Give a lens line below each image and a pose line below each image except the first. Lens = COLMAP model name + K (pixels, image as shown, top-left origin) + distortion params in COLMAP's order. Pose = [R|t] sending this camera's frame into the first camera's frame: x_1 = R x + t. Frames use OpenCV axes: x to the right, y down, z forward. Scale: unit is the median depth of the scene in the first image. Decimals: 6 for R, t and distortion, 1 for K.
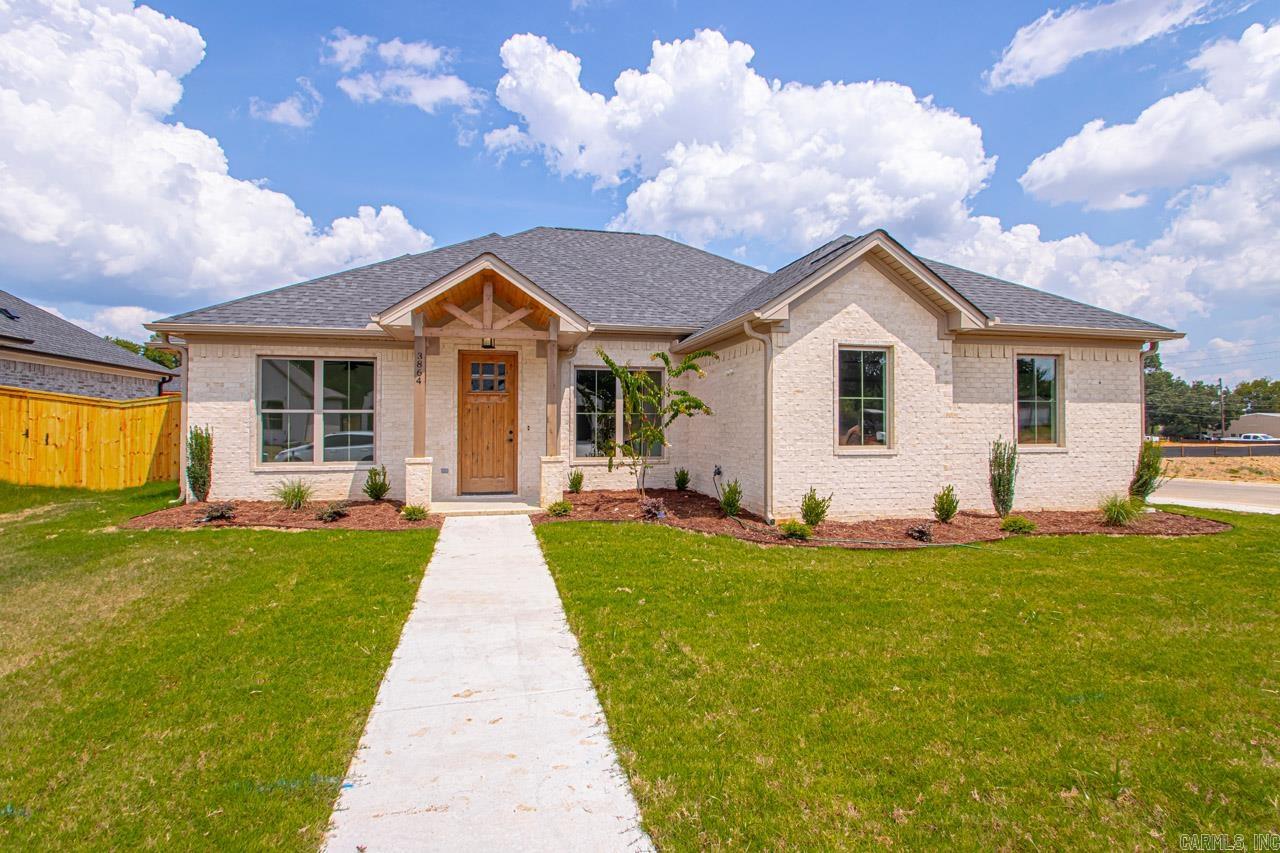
lens RADIAL K [[606.4, 0, 655.2], [0, 606.4, 423.3], [0, 0, 1]] dist [0.015563, -0.017871]
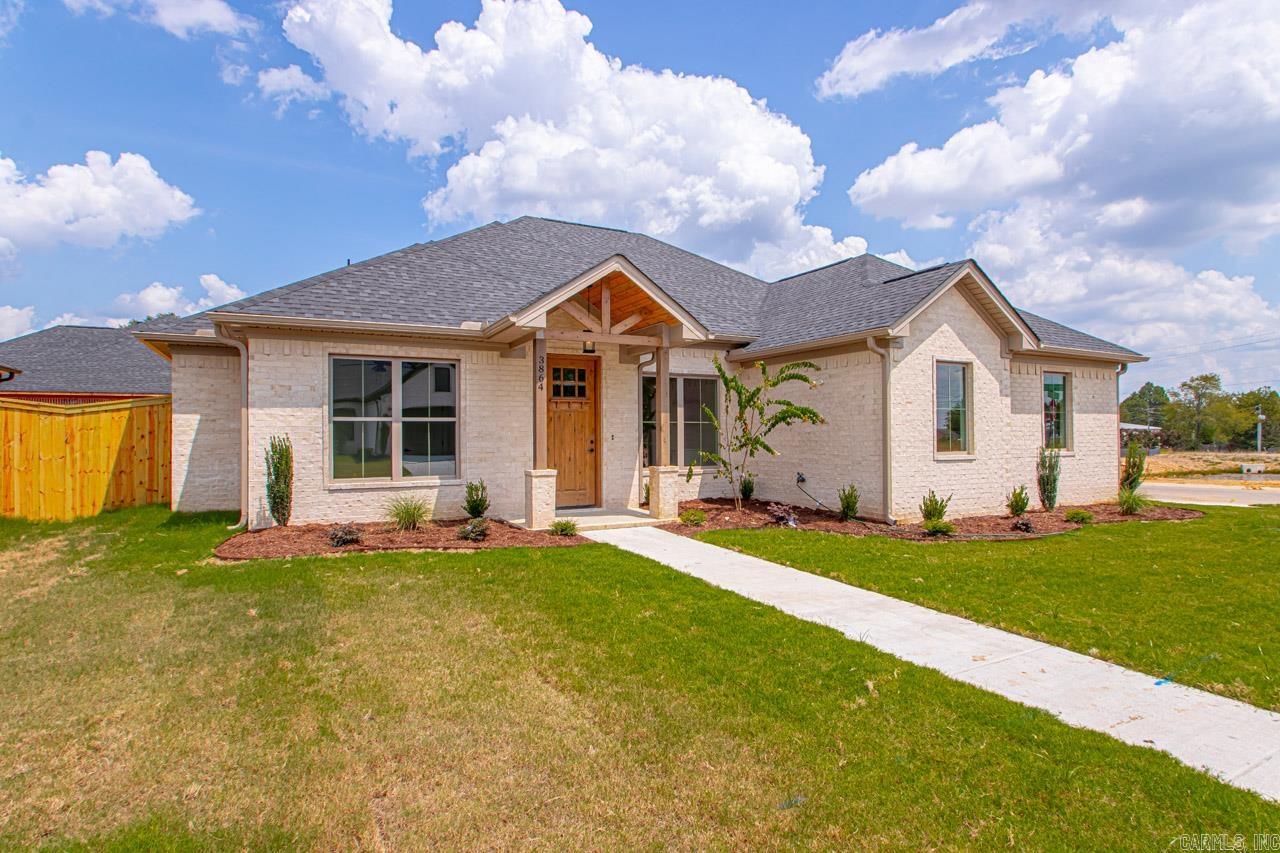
lens RADIAL K [[657.8, 0, 700.1], [0, 657.8, 428.8], [0, 0, 1]] dist [-0.001394, -0.014284]
pose [[0.962379, -0.001453, 0.271708, -0.393871], [0.002986, 0.999982, -0.005231, 0.000137], [-0.271696, 0.005846, 0.962365, -0.030340]]
